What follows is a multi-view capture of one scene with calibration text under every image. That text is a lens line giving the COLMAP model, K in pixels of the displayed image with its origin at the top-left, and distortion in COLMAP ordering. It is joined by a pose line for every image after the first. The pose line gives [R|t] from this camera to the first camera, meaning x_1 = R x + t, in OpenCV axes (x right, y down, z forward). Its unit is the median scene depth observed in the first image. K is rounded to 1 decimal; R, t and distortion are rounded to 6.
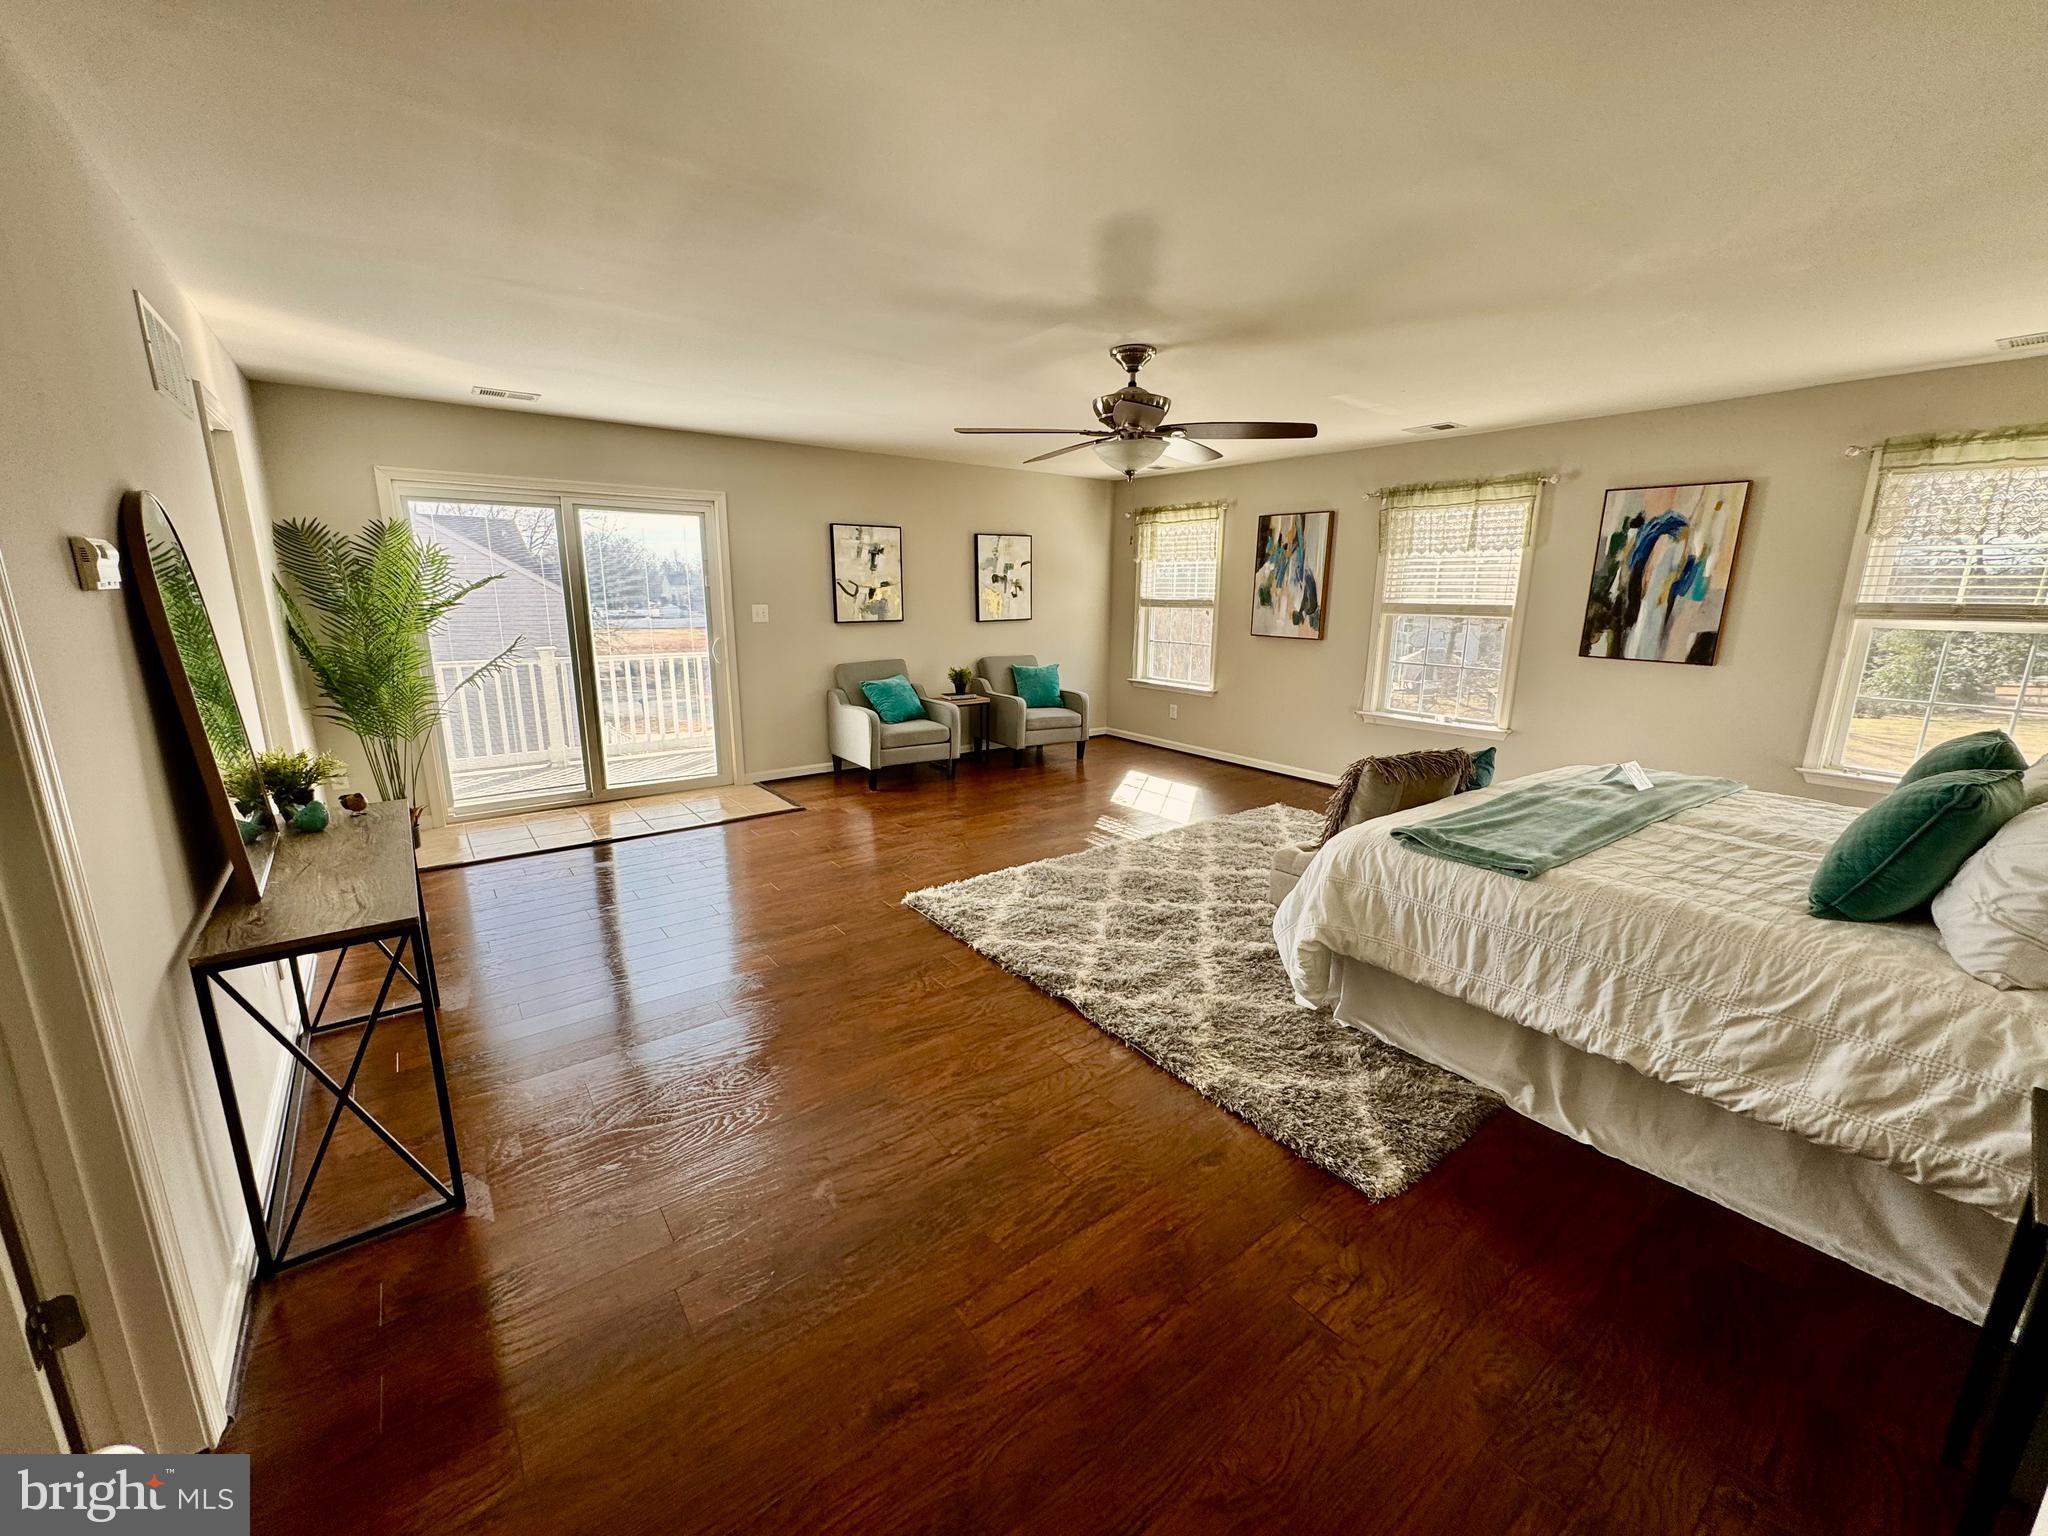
lens RADIAL K [[811.2, 0, 1014.5], [0, 811.2, 776.1], [0, 0, 1]] dist [-0.002337, 0.000113]
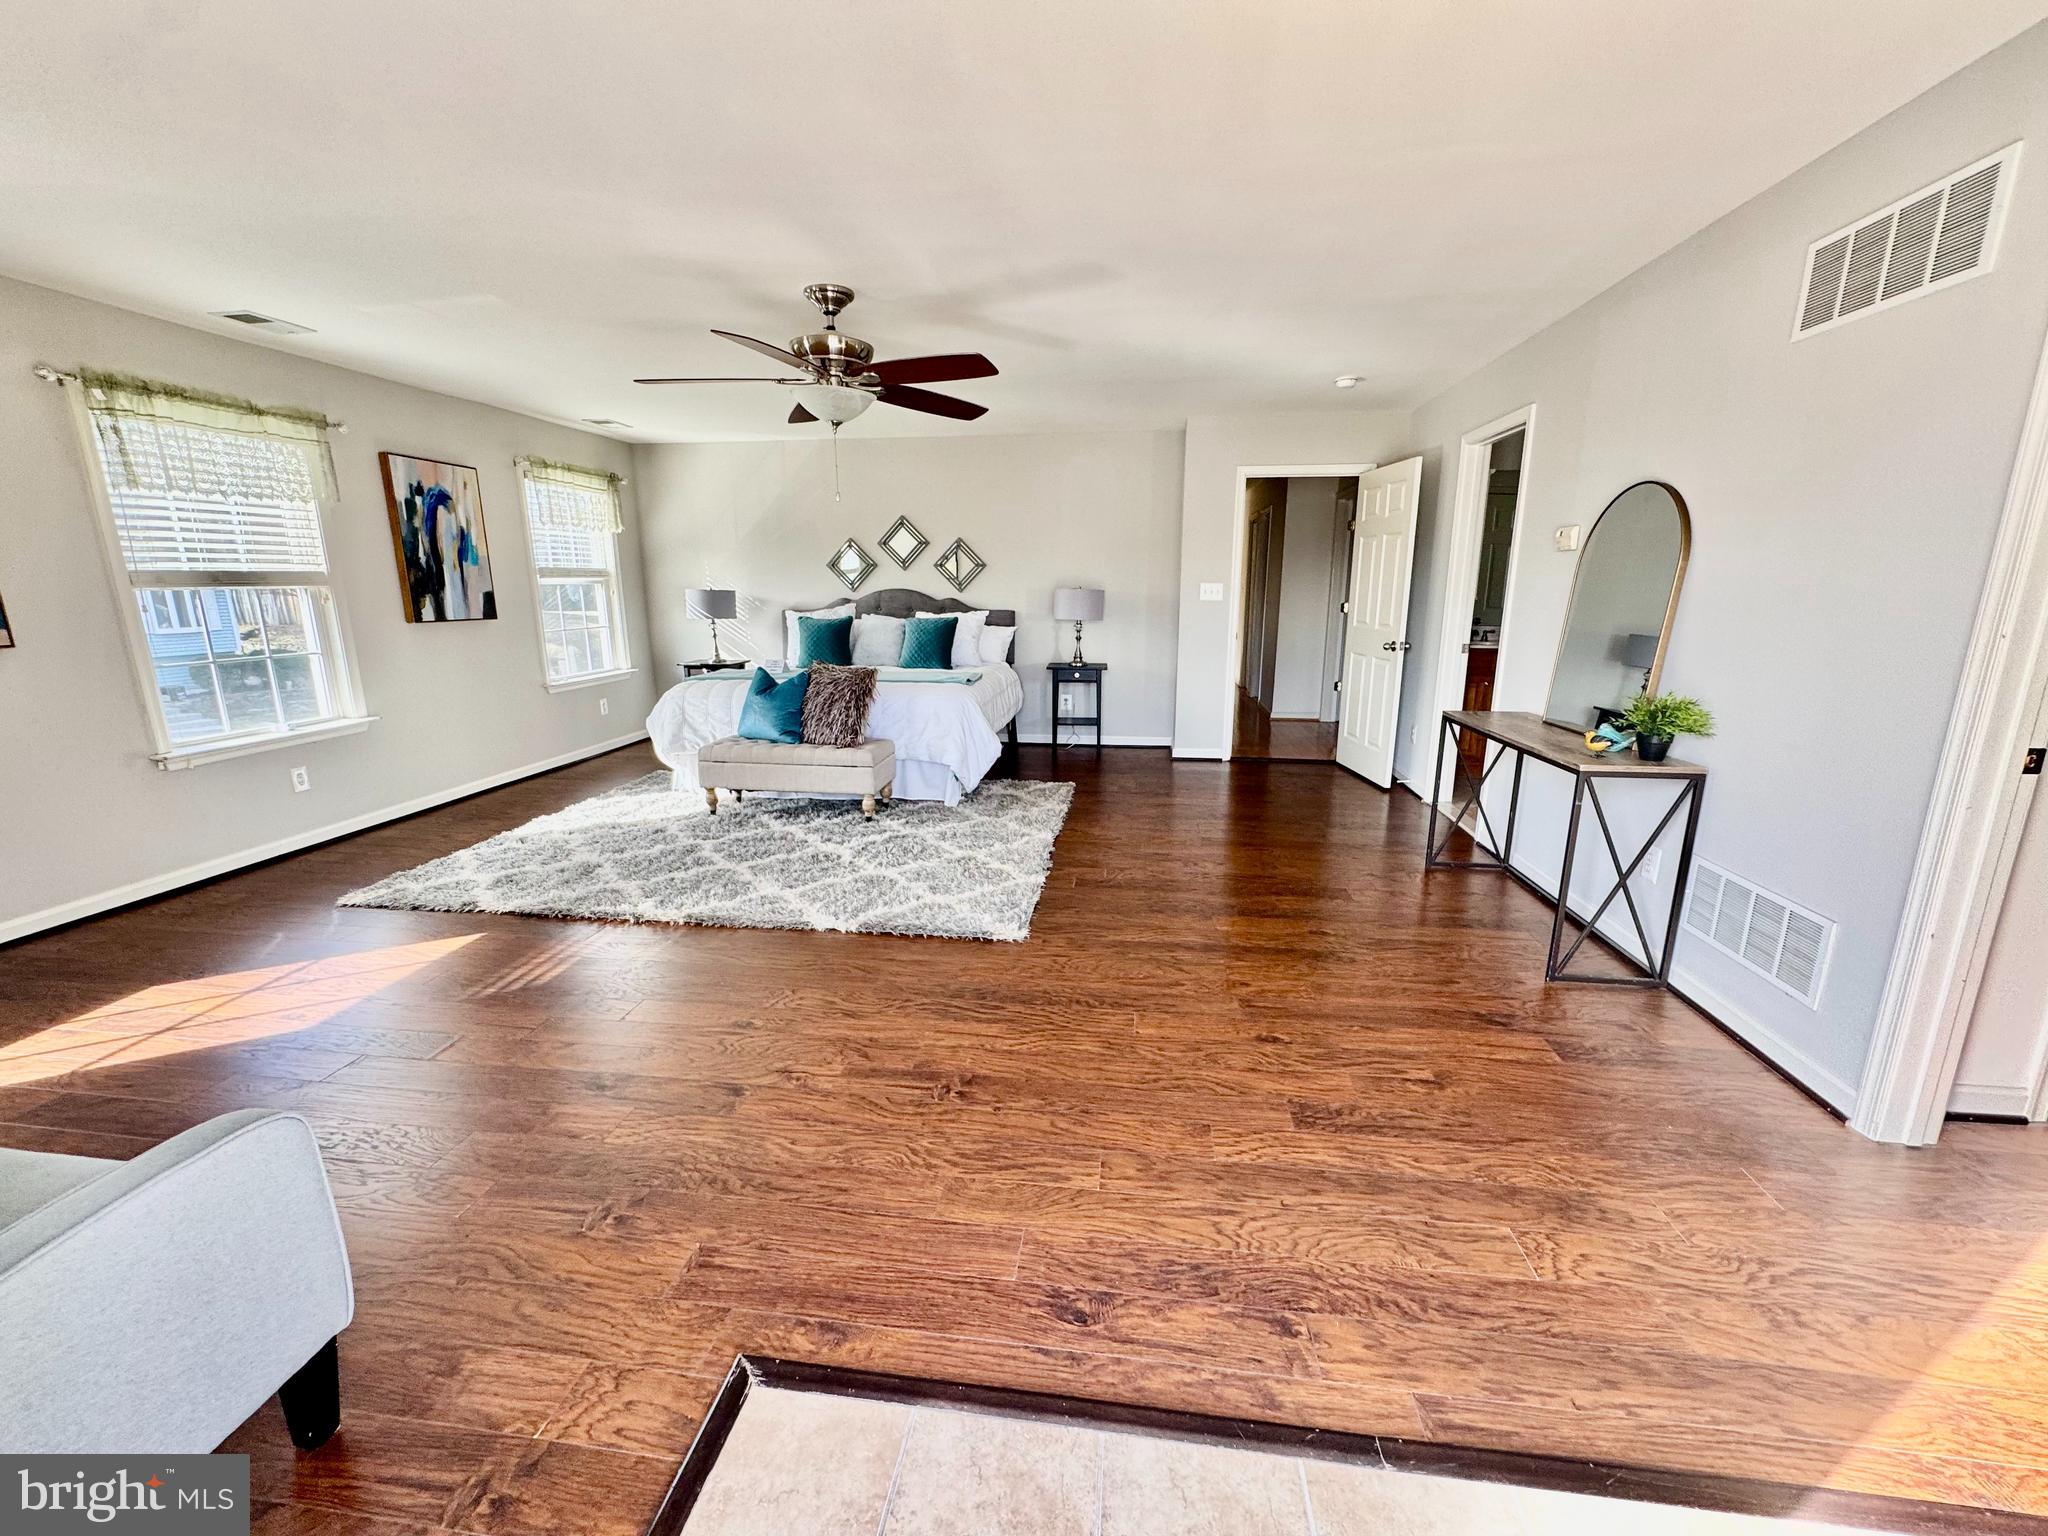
lens RADIAL K [[811.2, 0, 1024.2], [0, 811.2, 768.1], [0, 0, 1]] dist [-0.002337, 0.000113]
pose [[-0.708728, -0.156206, 0.687971, -0.495365], [0.167756, 0.909893, 0.379412, -0.222793], [-0.685246, 0.384311, -0.618662, 1.101065]]
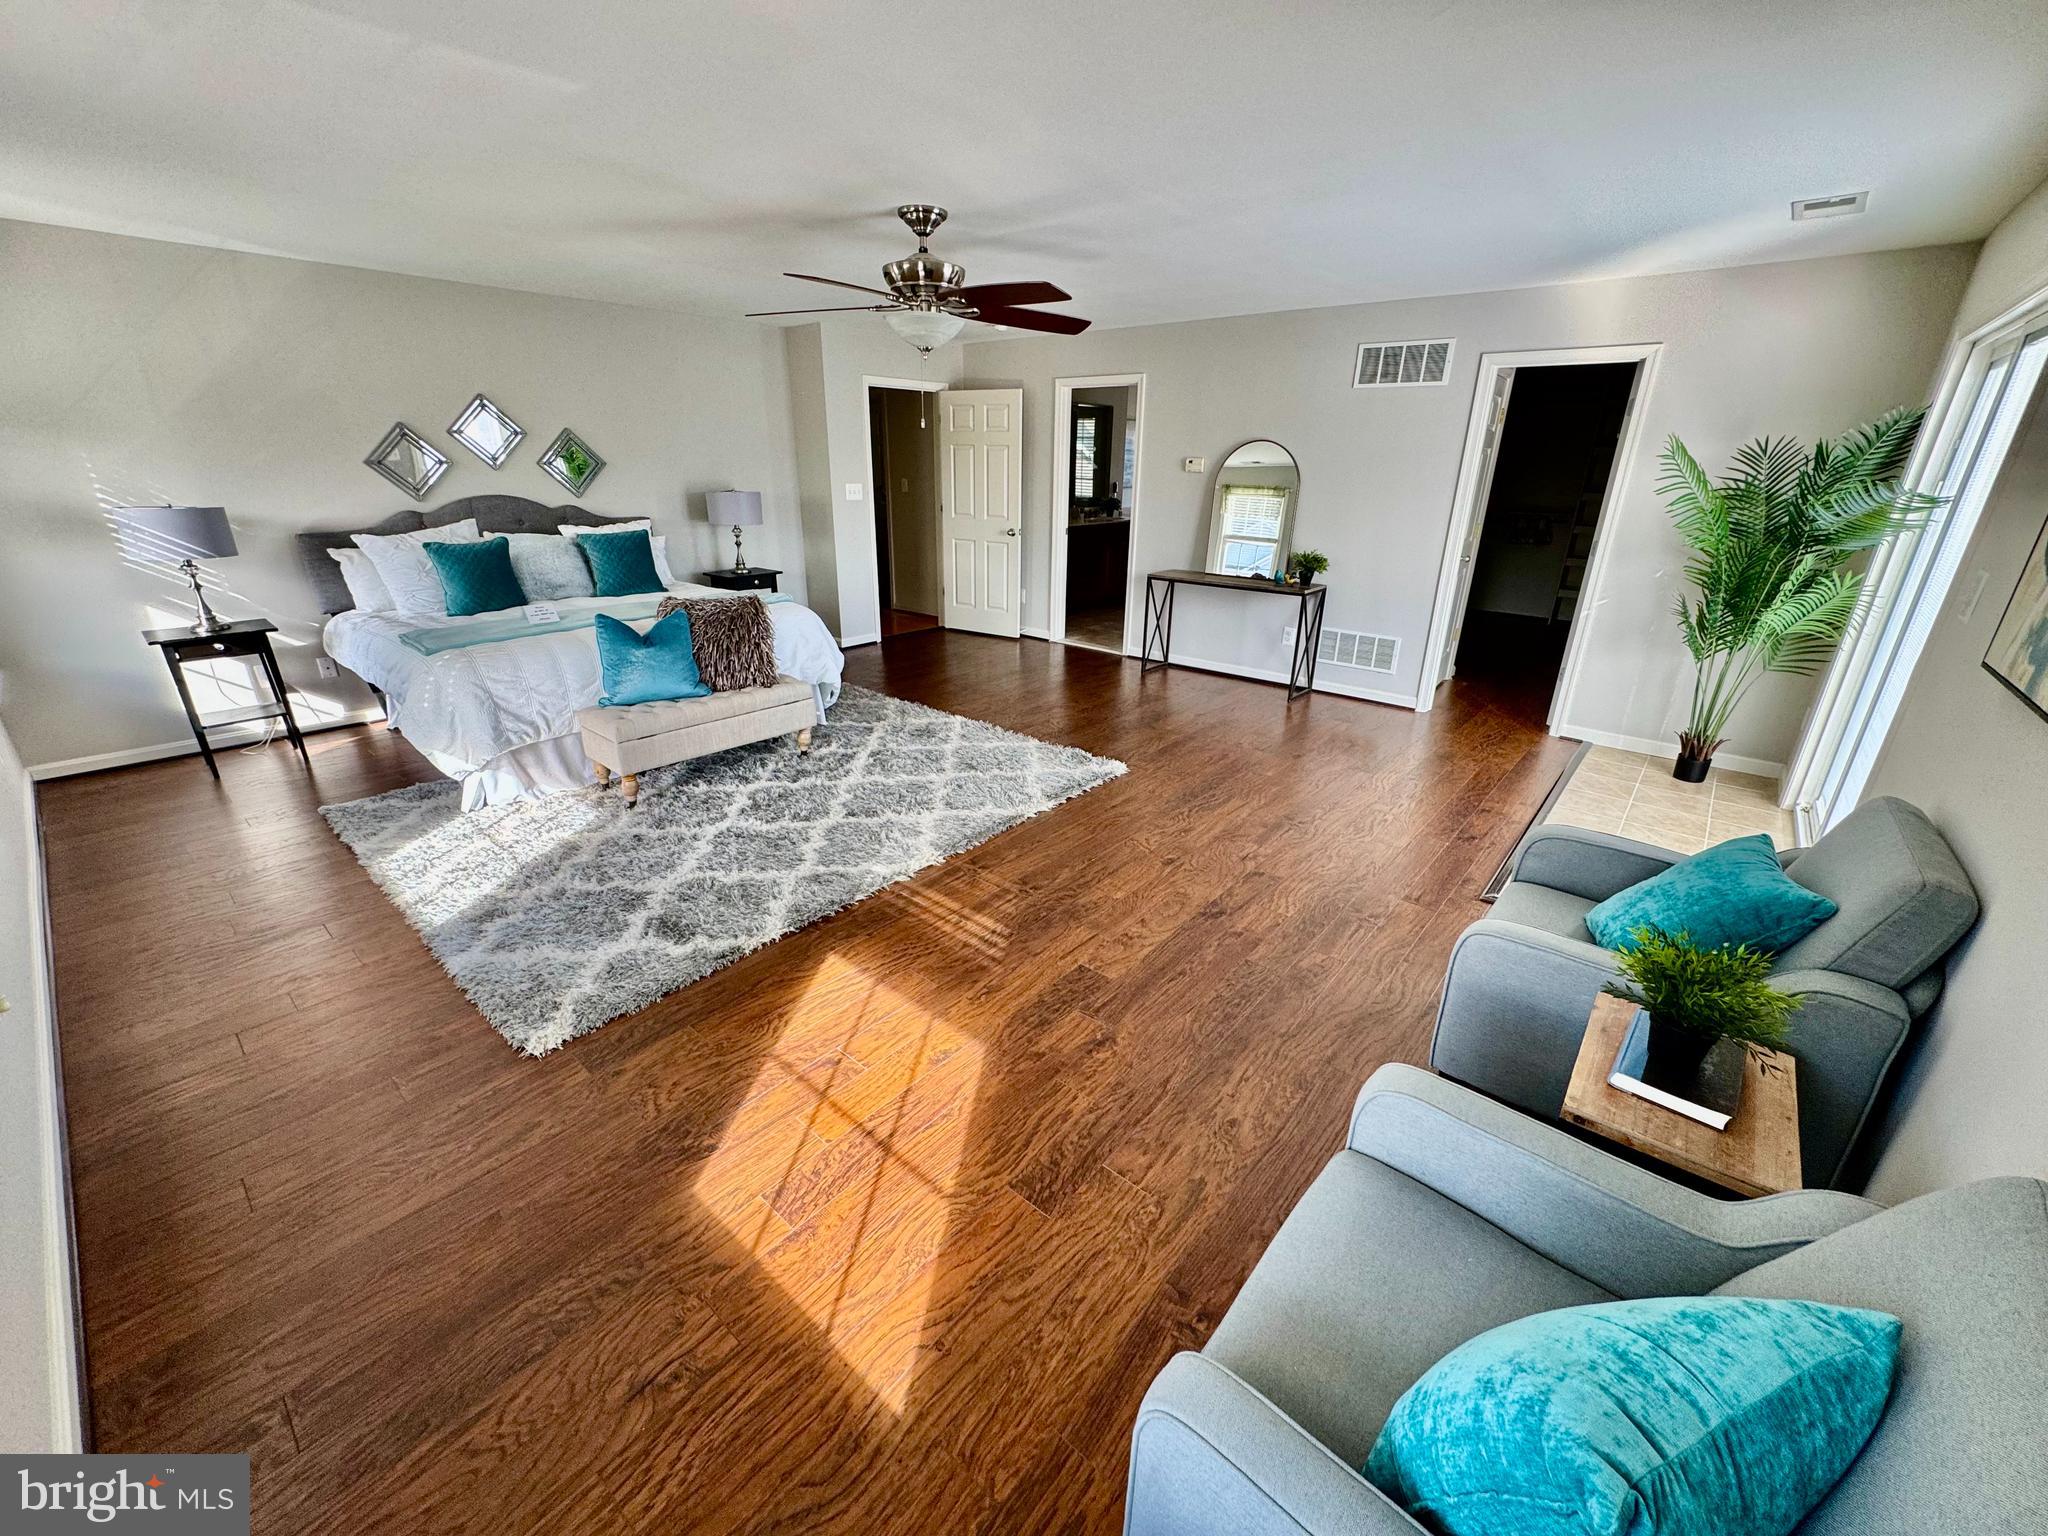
lens RADIAL K [[811.2, 0, 1024.2], [0, 811.2, 768.5], [0, 0, 1]] dist [-0.002337, 0.000113]
pose [[-0.977641, 0.062843, -0.200669, 0.175886], [-0.063317, 0.822034, 0.565907, -0.349932], [0.200520, 0.565960, -0.799675, 1.430801]]
